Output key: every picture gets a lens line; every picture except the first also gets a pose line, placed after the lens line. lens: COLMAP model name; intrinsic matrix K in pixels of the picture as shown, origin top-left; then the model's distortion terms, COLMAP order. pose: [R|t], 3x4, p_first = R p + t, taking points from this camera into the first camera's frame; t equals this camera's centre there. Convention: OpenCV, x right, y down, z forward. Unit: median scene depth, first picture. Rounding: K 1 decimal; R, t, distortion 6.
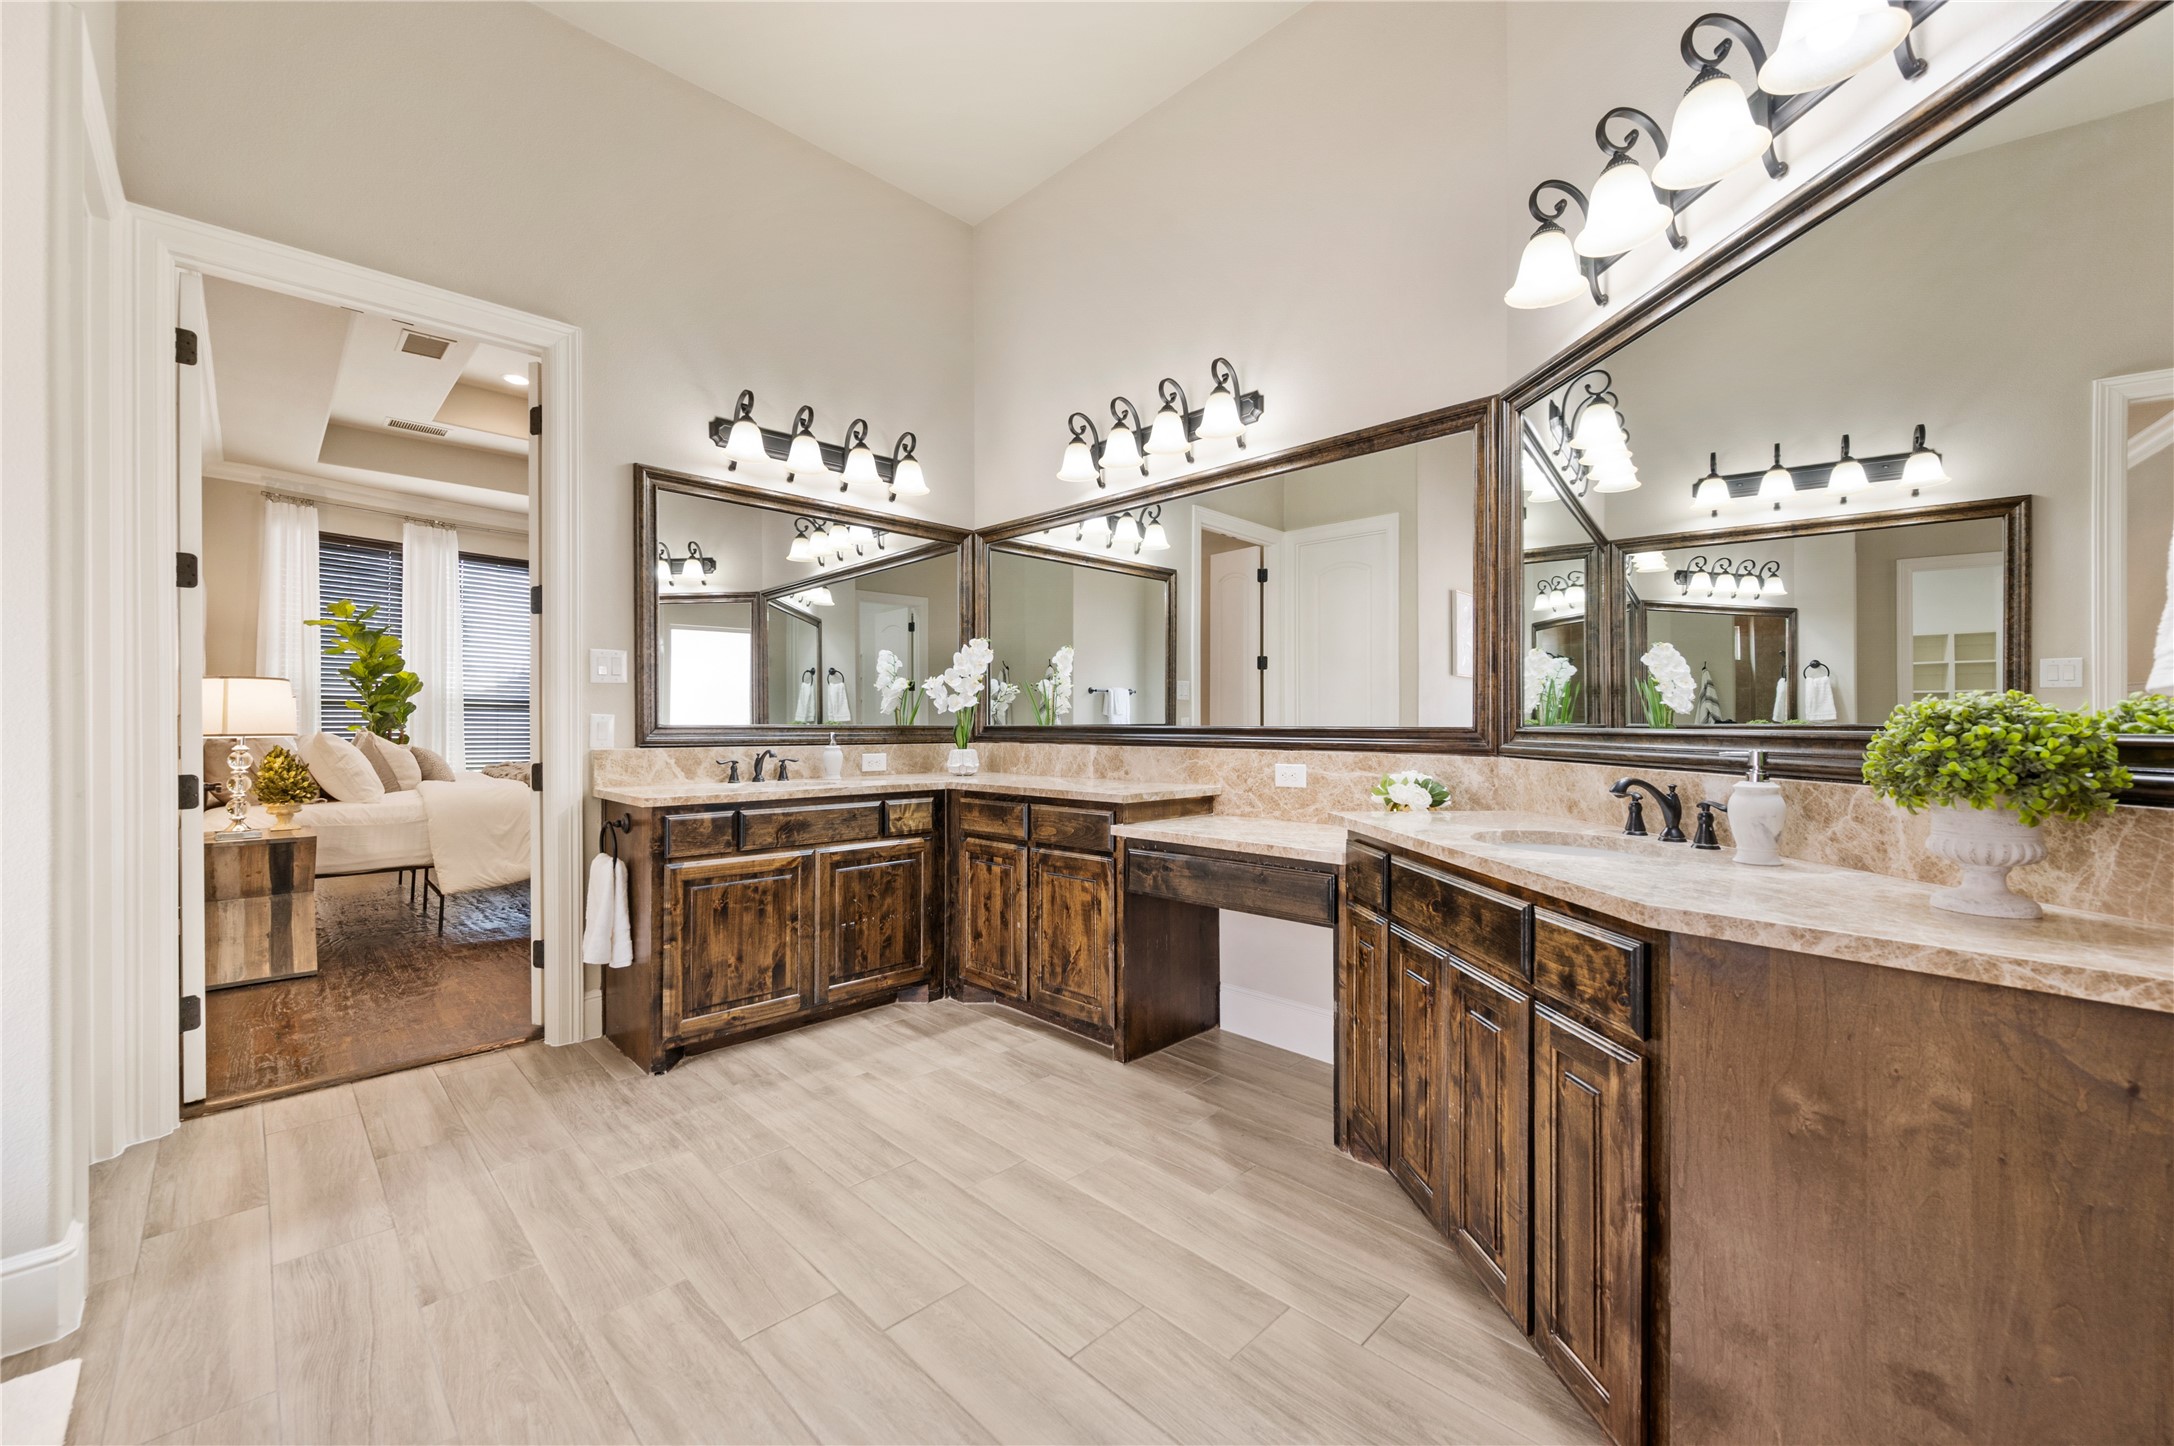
lens RADIAL K [[855.7, 0, 1097.4], [0, 855.7, 720.1], [0, 0, 1]] dist [-0.000737, -0.000074]
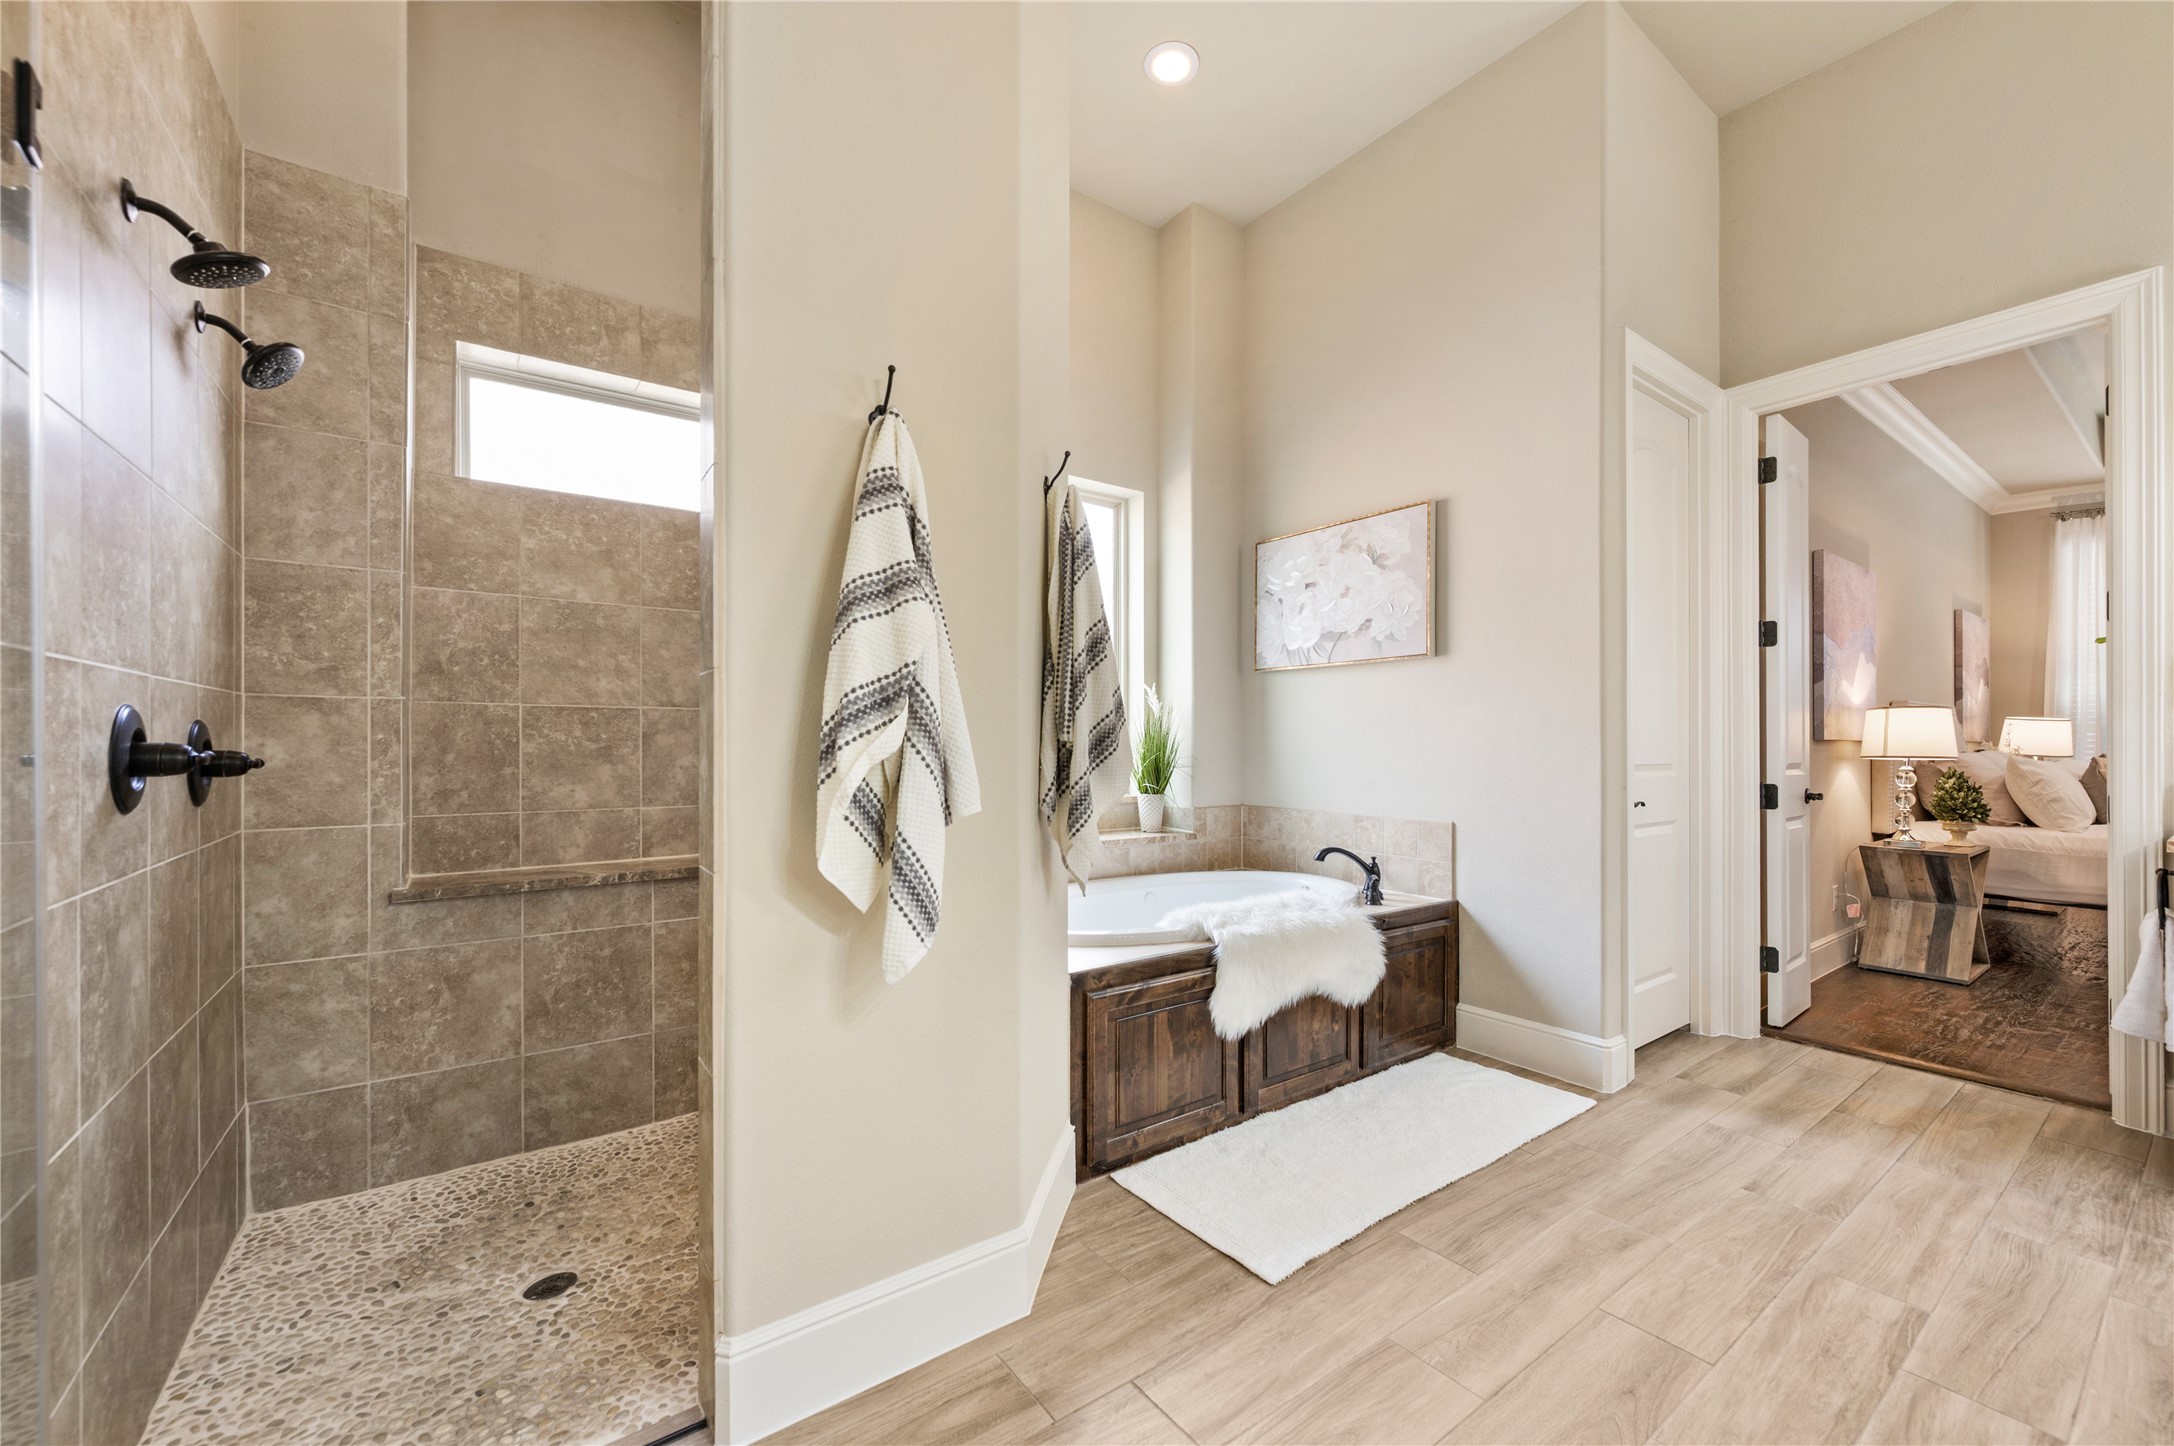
lens RADIAL K [[849.8, 0, 1091.4], [0, 849.8, 748.1], [0, 0, 1]] dist [0.000157, 0.000069]
pose [[-0.159366, 0.001021, -0.987219, 0.425219], [0.003559, 0.999994, 0.000460, 0.000027], [0.987213, -0.003440, -0.159369, 0.137613]]
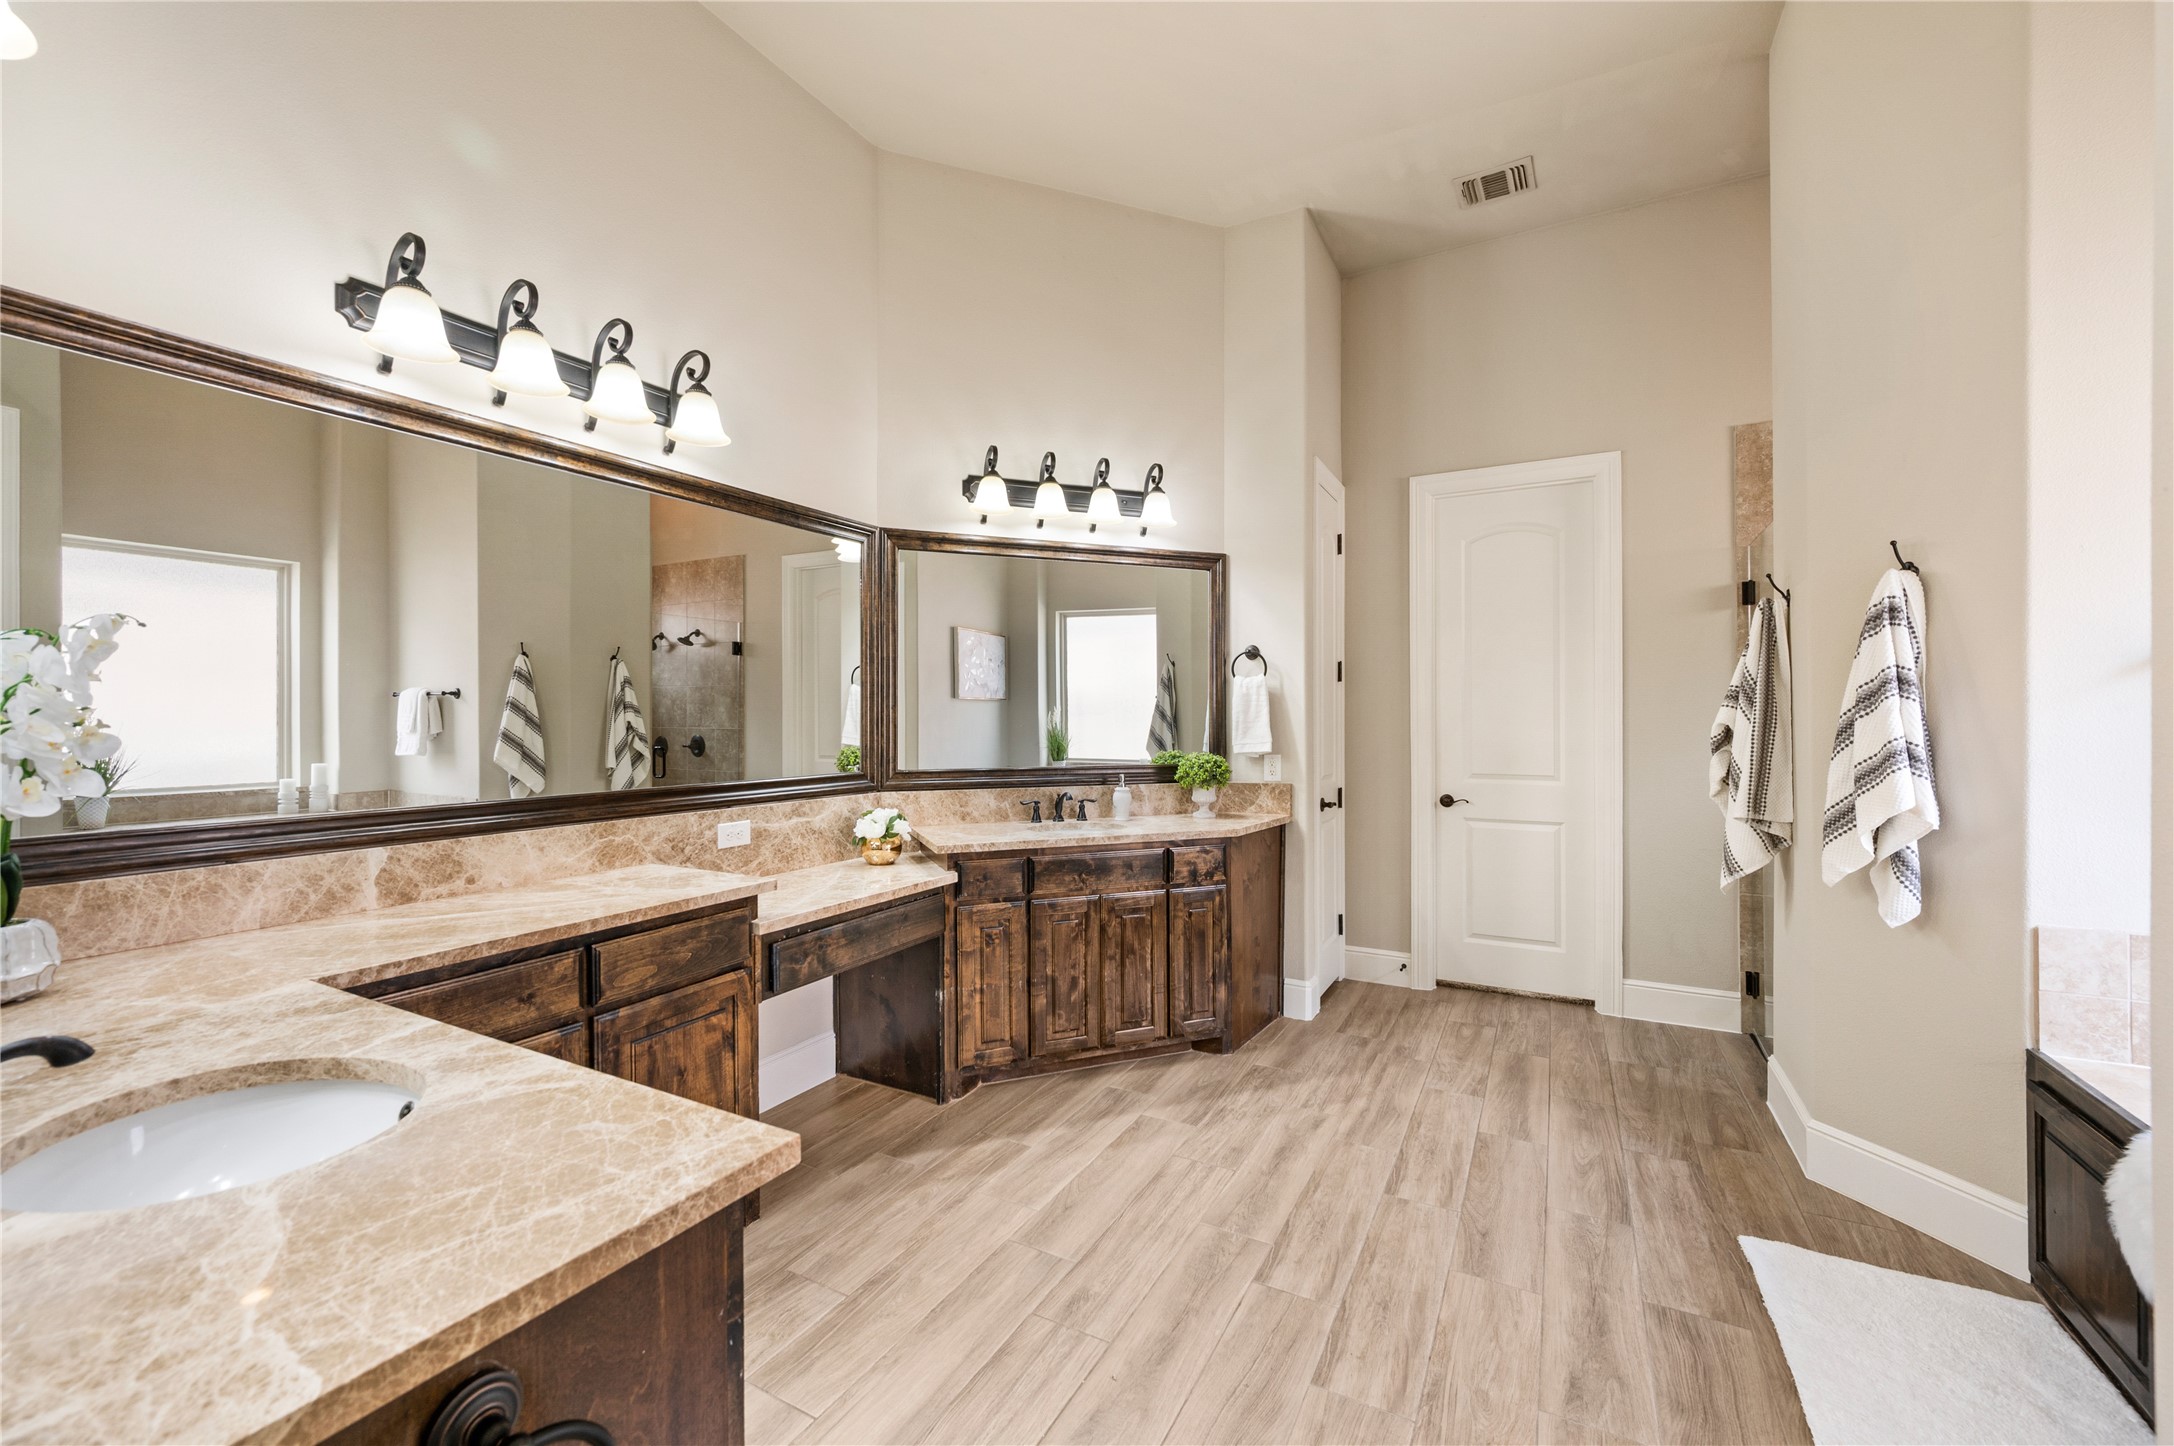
lens RADIAL K [[864.9, 0, 1089.3], [0, 864.9, 717.5], [0, 0, 1]] dist [0.000738, -0.000041]
pose [[-0.279310, -0.000338, 0.960201, -0.906365], [-0.000926, 1.000000, 0.000083, -0.072844], [-0.960201, -0.000866, -0.279310, 1.013715]]
